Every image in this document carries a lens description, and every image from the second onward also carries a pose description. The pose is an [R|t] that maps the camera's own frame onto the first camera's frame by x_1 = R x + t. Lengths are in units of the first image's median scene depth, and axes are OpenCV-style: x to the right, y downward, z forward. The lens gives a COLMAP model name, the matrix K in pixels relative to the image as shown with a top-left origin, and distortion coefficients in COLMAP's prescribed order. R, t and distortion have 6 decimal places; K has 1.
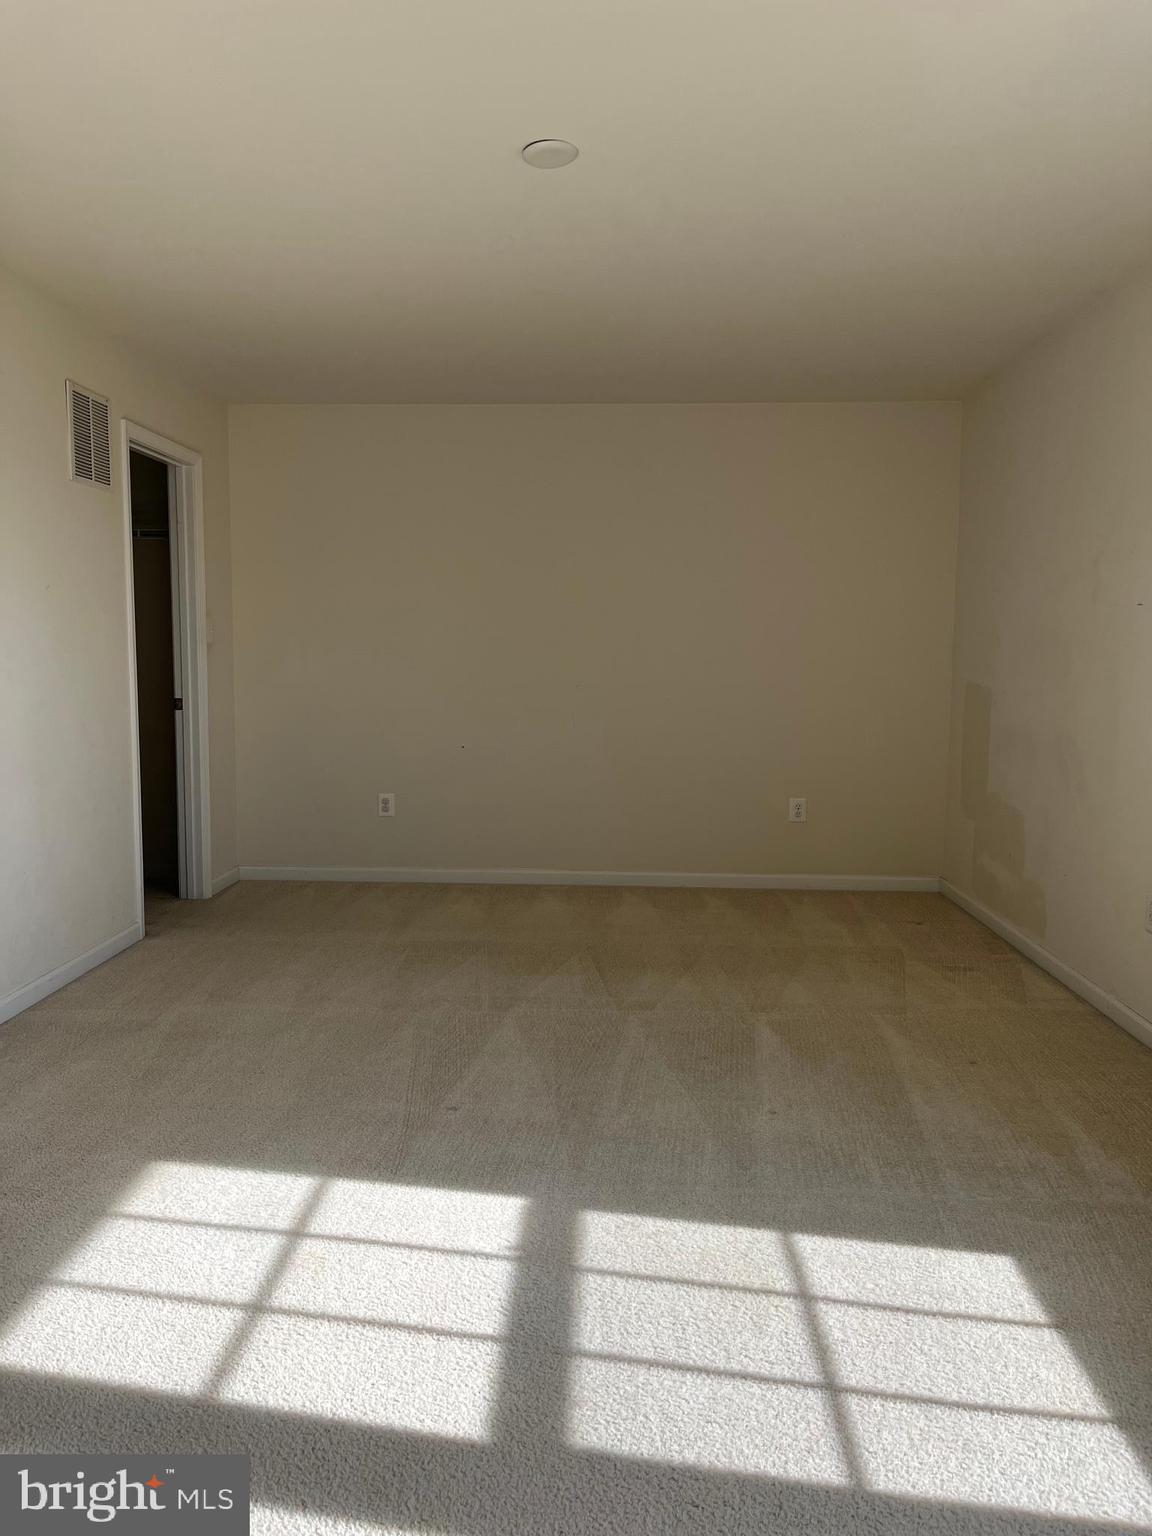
lens RADIAL K [[1166.3, 0, 576.0], [0, 1166.3, 768.0], [0, 0, 1]] dist [0.109276, -0.160371]
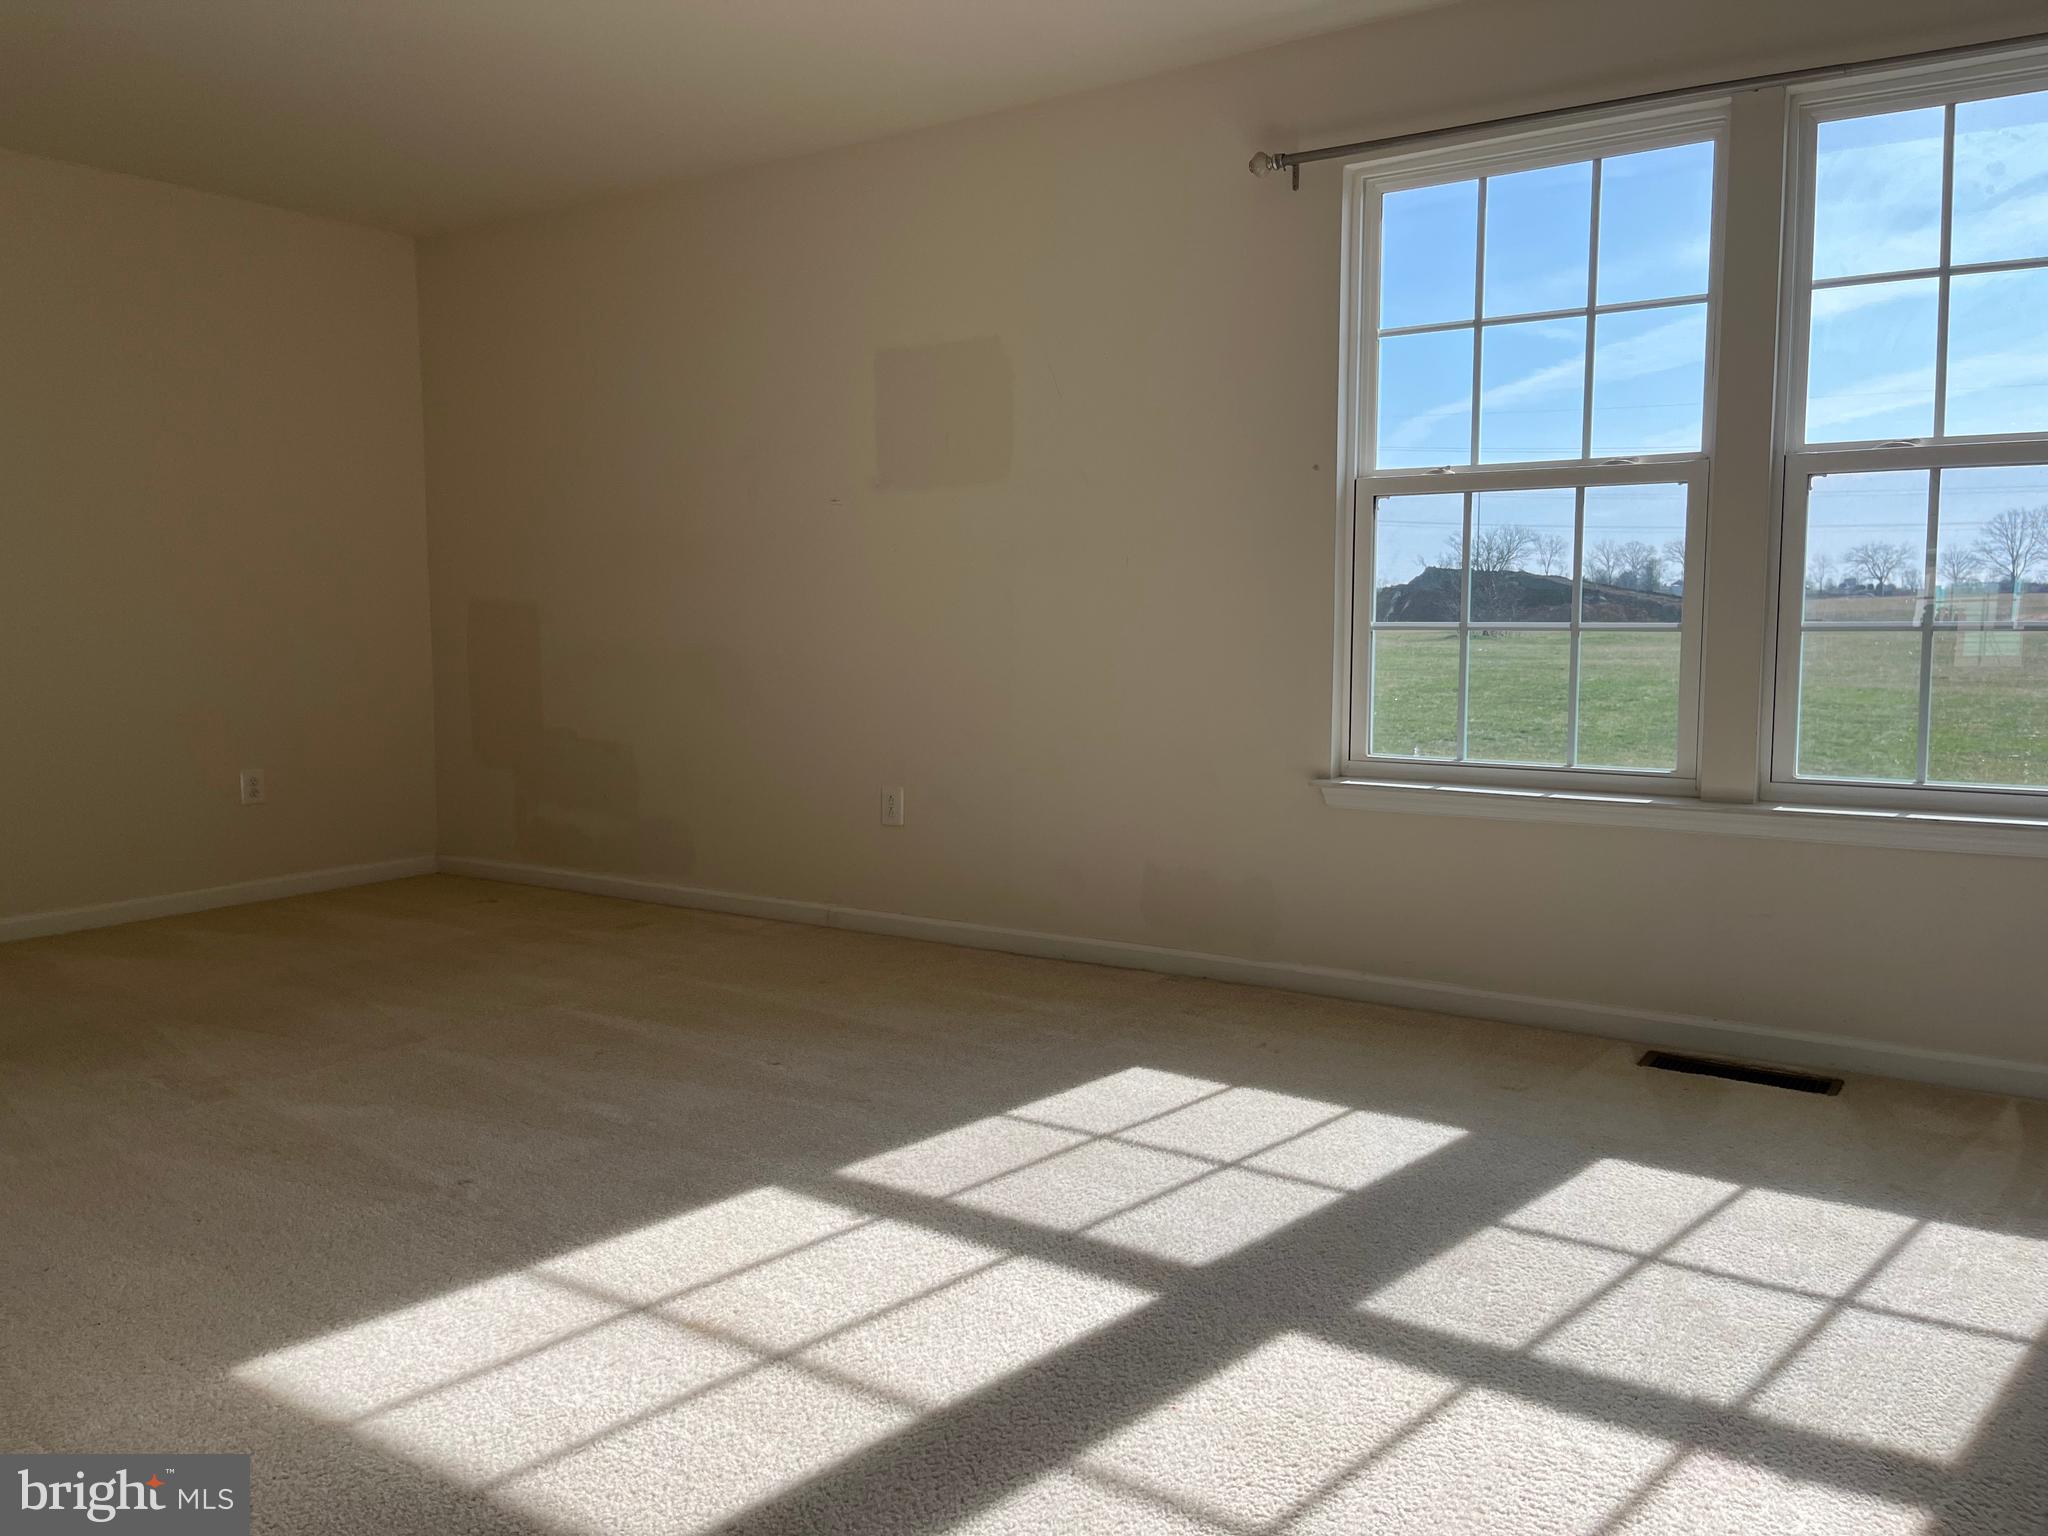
lens RADIAL K [[1555.0, 0, 1017.7], [0, 1555.0, 770.7], [0, 0, 1]] dist [0.109276, -0.160371]
pose [[0.528067, -0.097883, 0.843542, -0.804073], [0.093396, 0.994003, 0.056875, 0.034188], [-0.844051, 0.048749, 0.534043, 0.259560]]
